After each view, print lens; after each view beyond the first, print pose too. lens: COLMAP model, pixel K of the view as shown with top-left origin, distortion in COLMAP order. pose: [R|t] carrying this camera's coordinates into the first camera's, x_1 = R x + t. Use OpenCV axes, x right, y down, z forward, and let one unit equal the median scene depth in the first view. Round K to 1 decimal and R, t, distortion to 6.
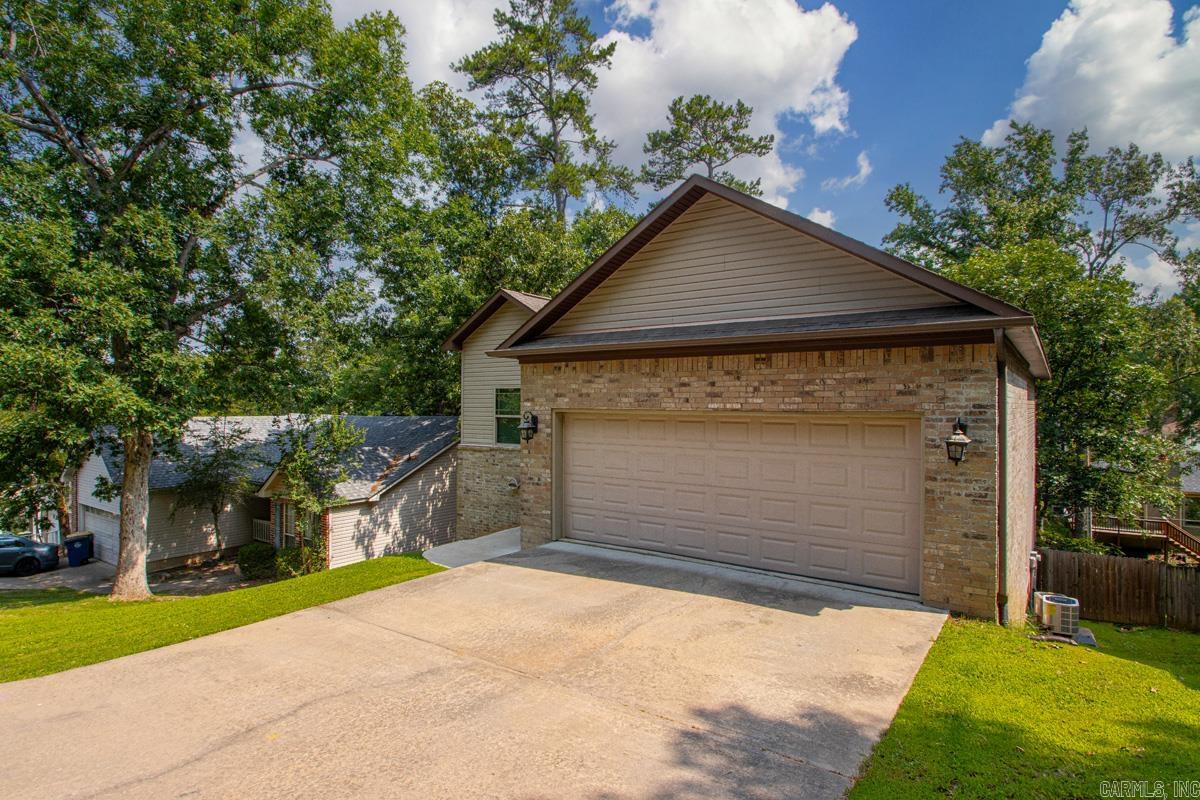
lens RADIAL K [[680.5, 0, 600.8], [0, 680.5, 384.8], [0, 0, 1]] dist [-0.005631, -0.001204]
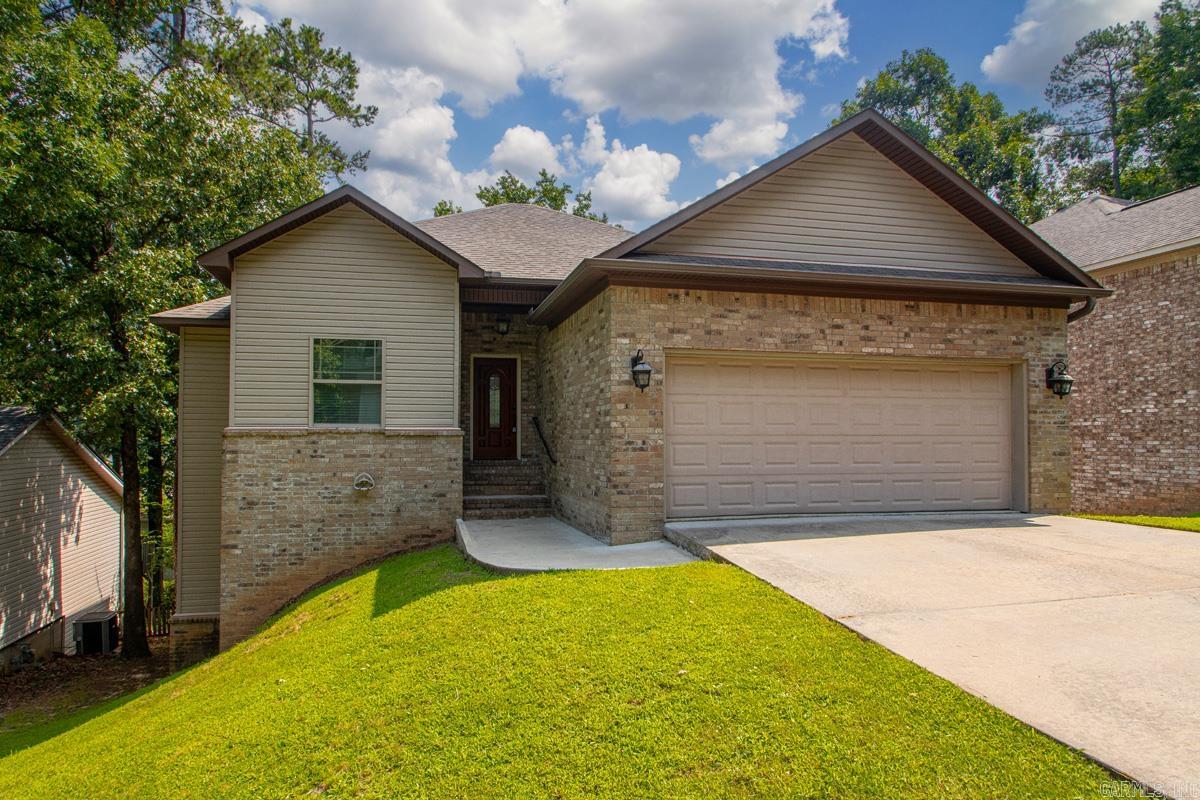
lens RADIAL K [[688.7, 0, 600.0], [0, 688.7, 400.0], [0, 0, 1]] dist [-0.004034, -0.014519]
pose [[0.642887, 0.032067, 0.765290, -0.854538], [-0.015915, 0.999467, -0.028510, 0.140485], [-0.765796, 0.006149, 0.643054, 0.679455]]
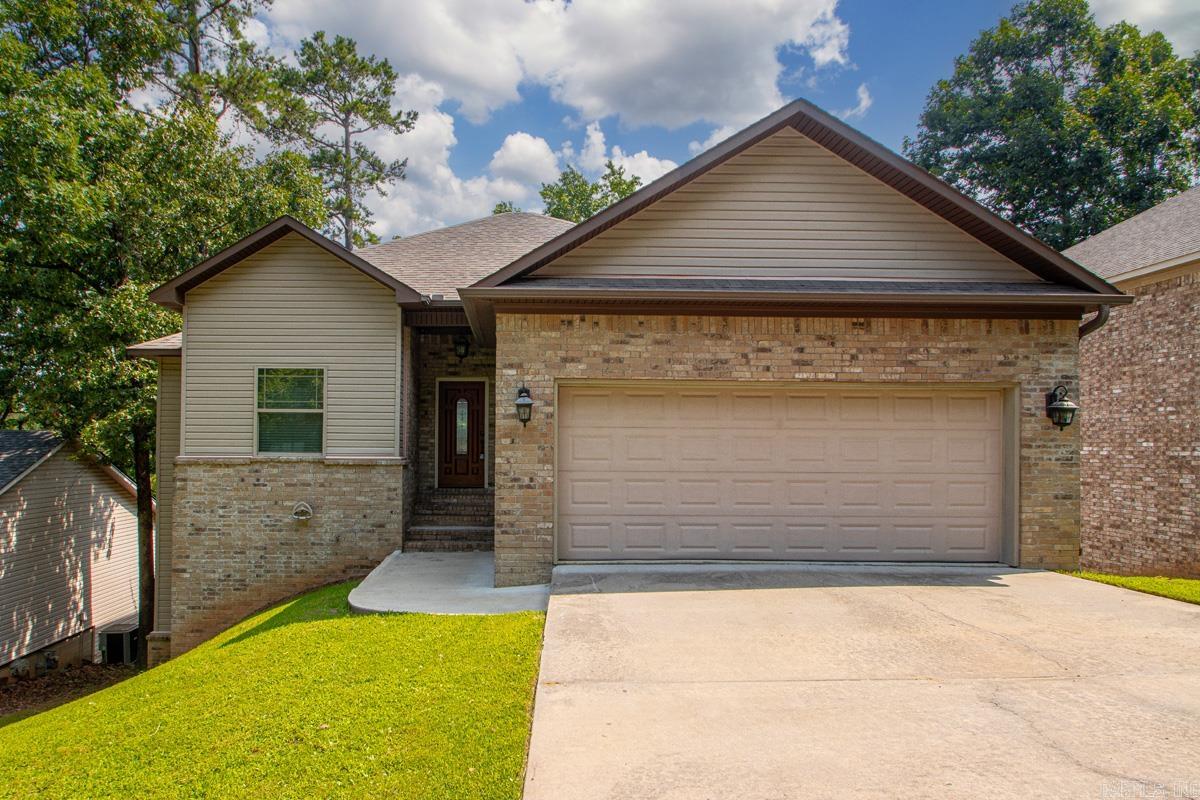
lens RADIAL K [[771.9, 0, 597.9], [0, 771.9, 414.4], [0, 0, 1]] dist [-0.016835, -0.004070]
pose [[0.782861, 0.022943, 0.621773, -0.651126], [-0.017712, 0.999737, -0.014588, 0.100804], [-0.621944, 0.000408, 0.783062, 0.414647]]
